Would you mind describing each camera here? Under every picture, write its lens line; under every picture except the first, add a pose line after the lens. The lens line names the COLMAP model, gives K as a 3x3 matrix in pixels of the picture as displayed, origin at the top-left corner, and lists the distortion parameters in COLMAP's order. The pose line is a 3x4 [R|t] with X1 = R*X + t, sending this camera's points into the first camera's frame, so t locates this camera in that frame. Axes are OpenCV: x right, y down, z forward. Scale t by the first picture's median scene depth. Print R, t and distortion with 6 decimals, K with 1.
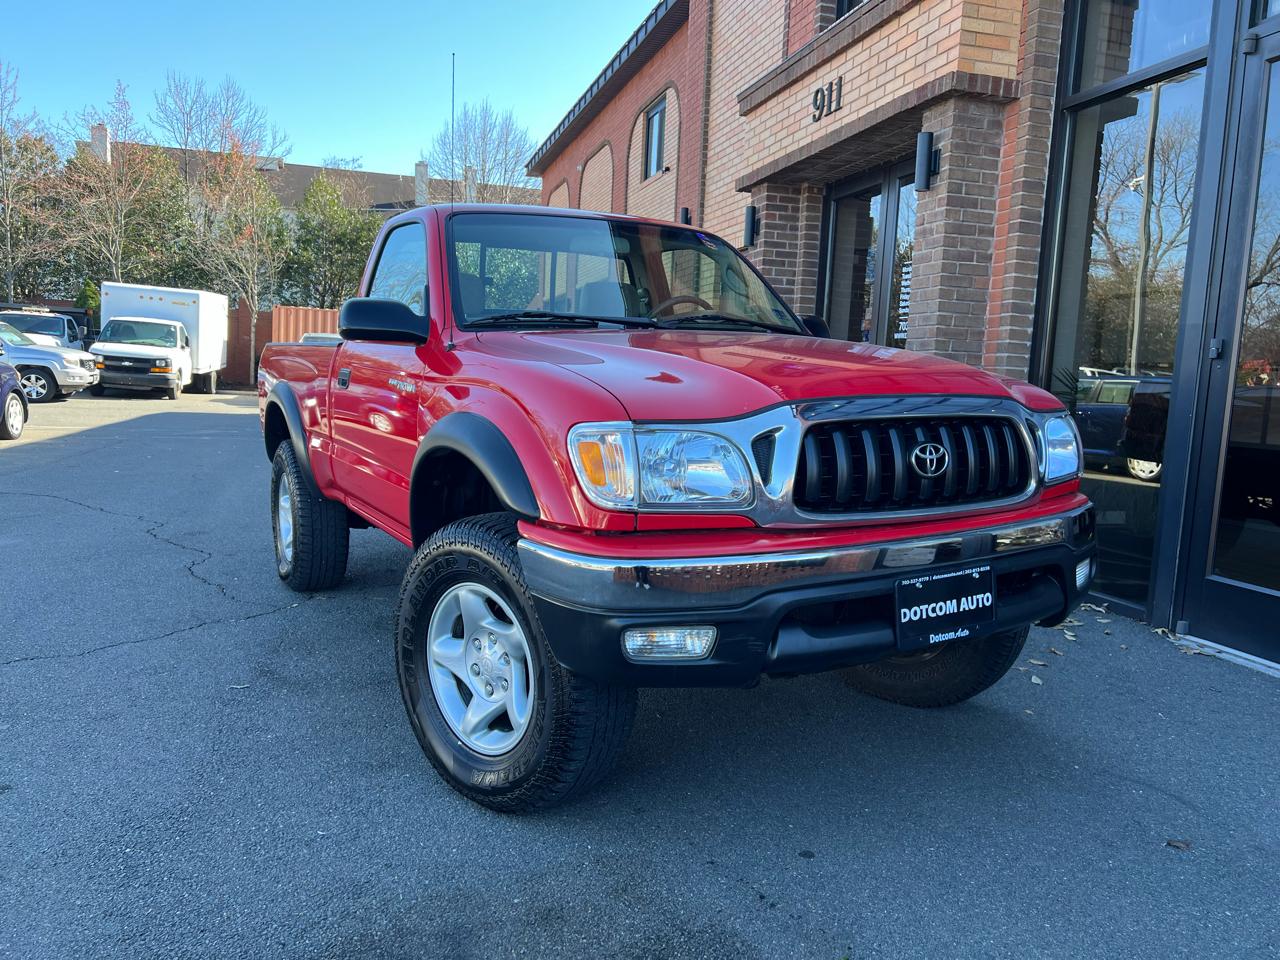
lens RADIAL K [[960.3, 0, 639.3], [0, 960.3, 488.1], [0, 0, 1]] dist [0.048316, -0.054348]
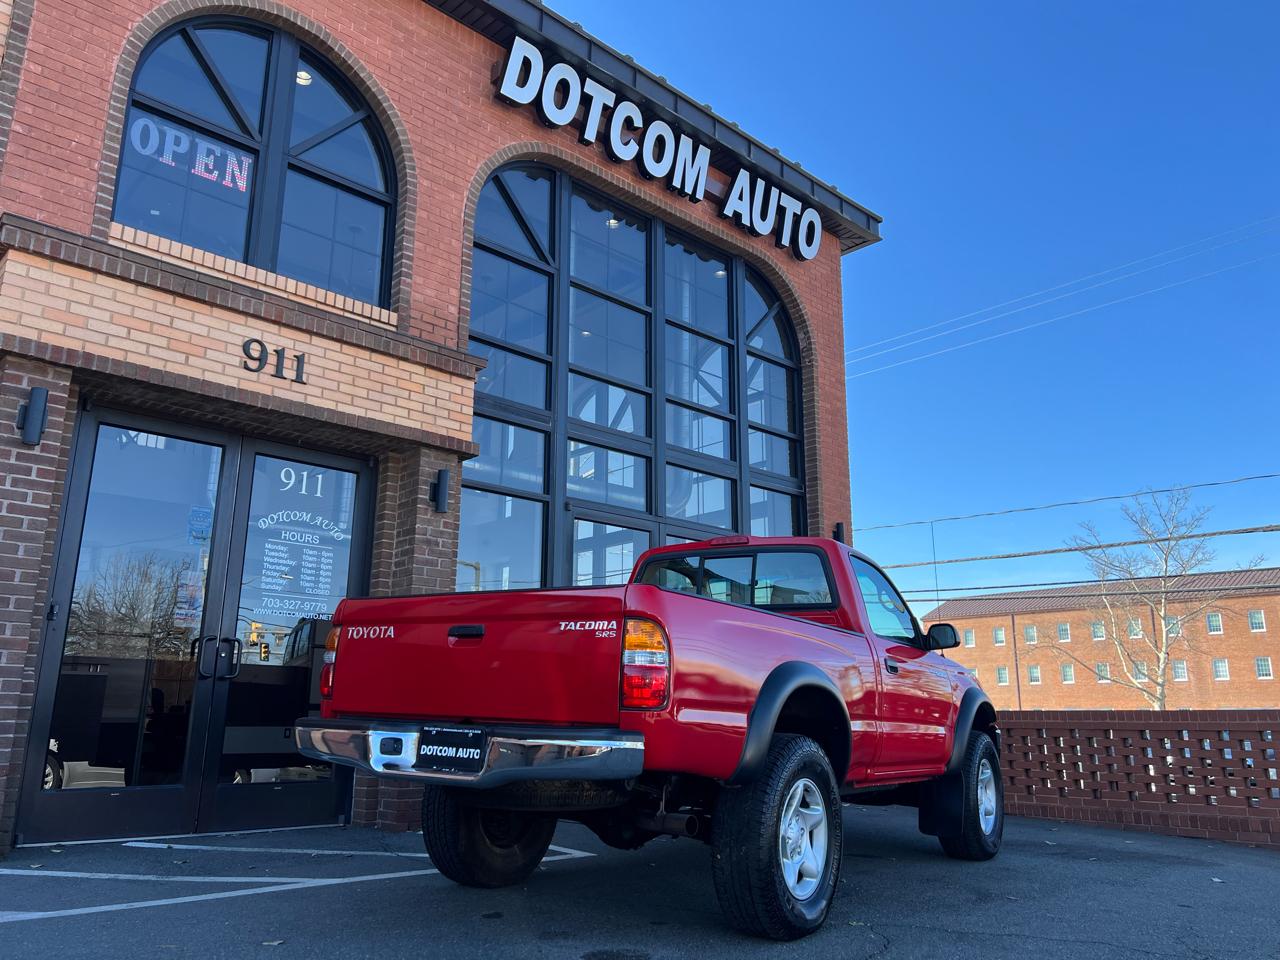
lens RADIAL K [[950.9, 0, 641.2], [0, 950.9, 476.1], [0, 0, 1]] dist [0.086056, -0.106106]
pose [[-0.454878, 0.176503, 0.872887, -0.904239], [0.076749, 0.984285, -0.159034, -0.125947], [-0.887240, -0.005348, -0.461276, 1.289330]]
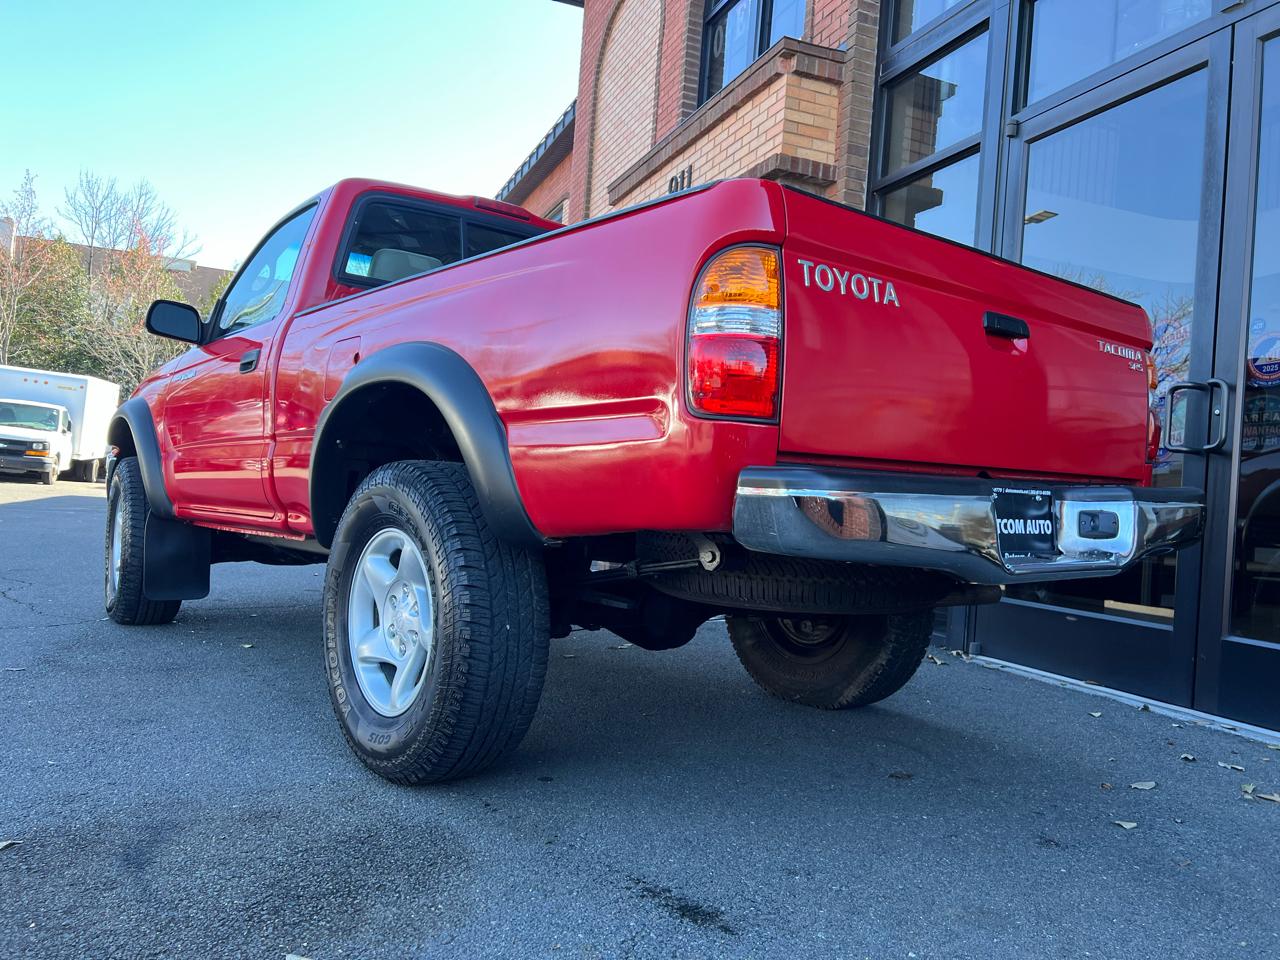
lens RADIAL K [[958.1, 0, 636.1], [0, 958.1, 471.8], [0, 0, 1]] dist [0.047115, -0.049762]
pose [[0.995447, 0.034158, 0.088984, 0.068638], [-0.021522, 0.990021, -0.139269, 0.080896], [-0.092853, 0.136720, 0.986248, -0.024552]]
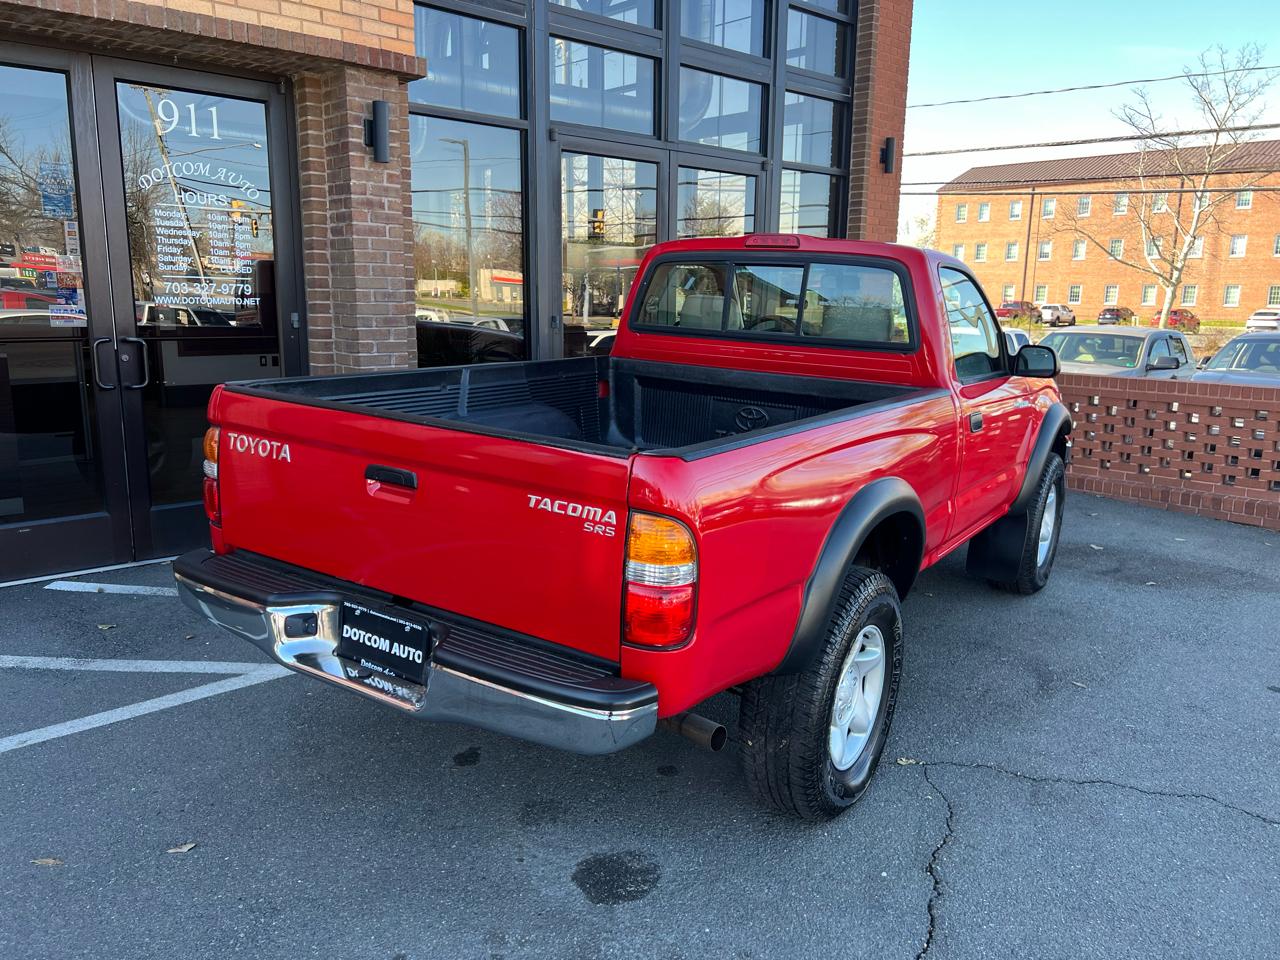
lens RADIAL K [[960.8, 0, 635.7], [0, 960.8, 475.0], [0, 0, 1]] dist [0.039852, -0.042900]
pose [[-0.450028, -0.218386, 0.865900, -0.694802], [0.069225, 0.958188, 0.277640, -0.246566], [-0.890327, 0.184888, -0.416094, 1.178762]]
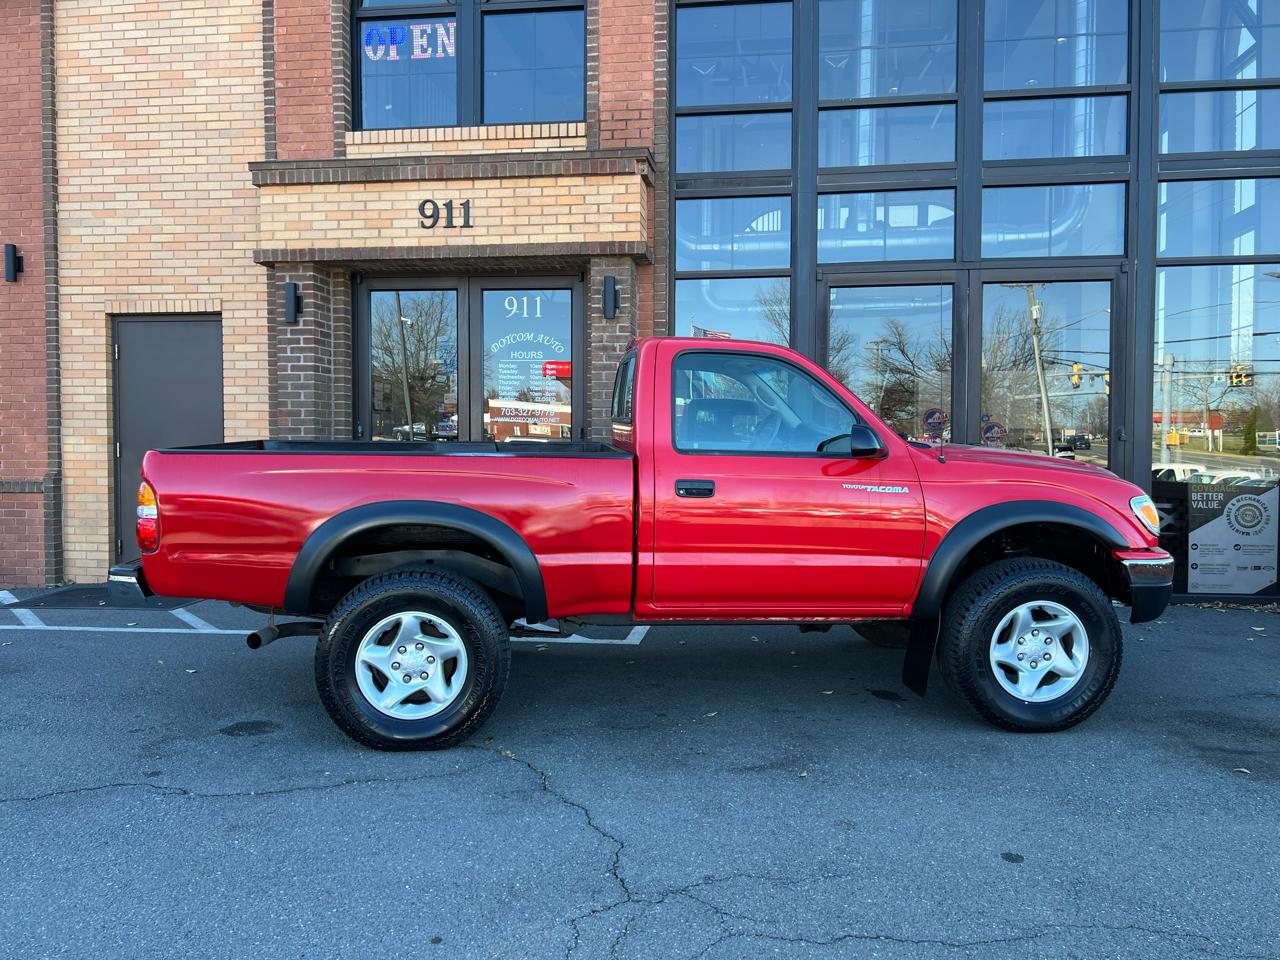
lens RADIAL K [[960.6, 0, 644.2], [0, 960.6, 476.8], [0, 0, 1]] dist [0.048571, -0.055256]
pose [[0.399631, -0.067262, 0.914205, -0.885885], [0.119662, 0.992598, 0.020721, -0.104765], [-0.908832, 0.101115, 0.404722, 0.416940]]
